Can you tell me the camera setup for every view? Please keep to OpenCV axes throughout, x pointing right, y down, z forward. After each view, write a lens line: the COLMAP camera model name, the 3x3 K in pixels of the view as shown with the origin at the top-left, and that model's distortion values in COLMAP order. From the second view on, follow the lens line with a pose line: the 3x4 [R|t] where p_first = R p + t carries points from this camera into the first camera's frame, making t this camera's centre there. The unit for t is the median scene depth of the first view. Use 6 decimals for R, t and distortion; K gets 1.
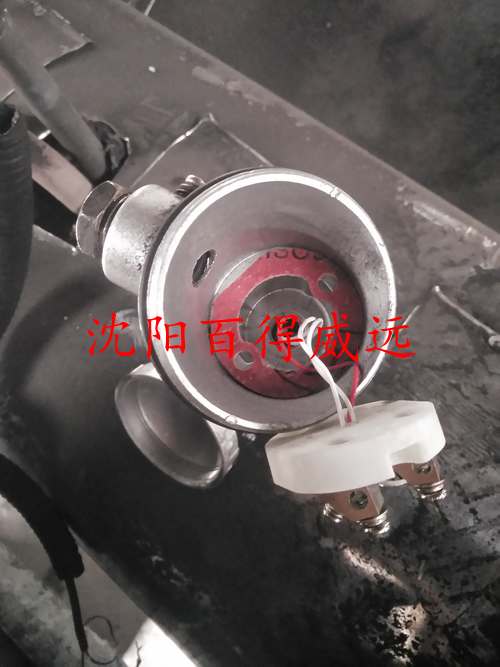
lens RADIAL K [[479.7, 0, 262.6], [0, 479.7, 352.4], [0, 0, 1]] dist [0.050236, -0.063953]
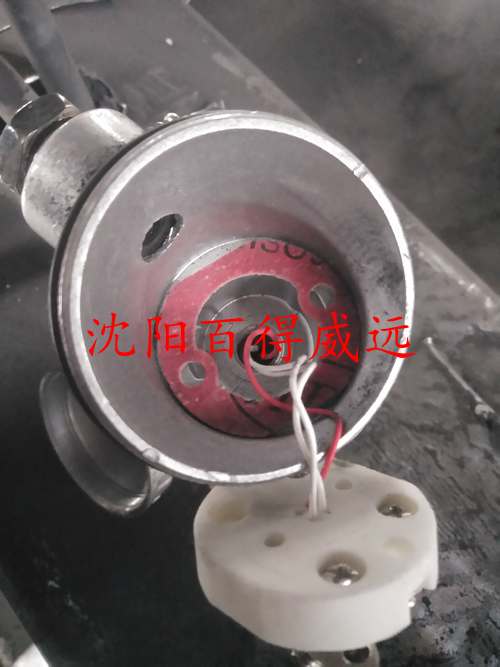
lens RADIAL K [[479.7, 0, 262.6], [0, 479.7, 352.4], [0, 0, 1]] dist [0.050236, -0.063953]
pose [[0.977182, 0.203296, 0.061526, 0.008224], [-0.200007, 0.978213, -0.055648, 0.002095], [-0.071498, 0.042073, 0.996553, 0.142237]]
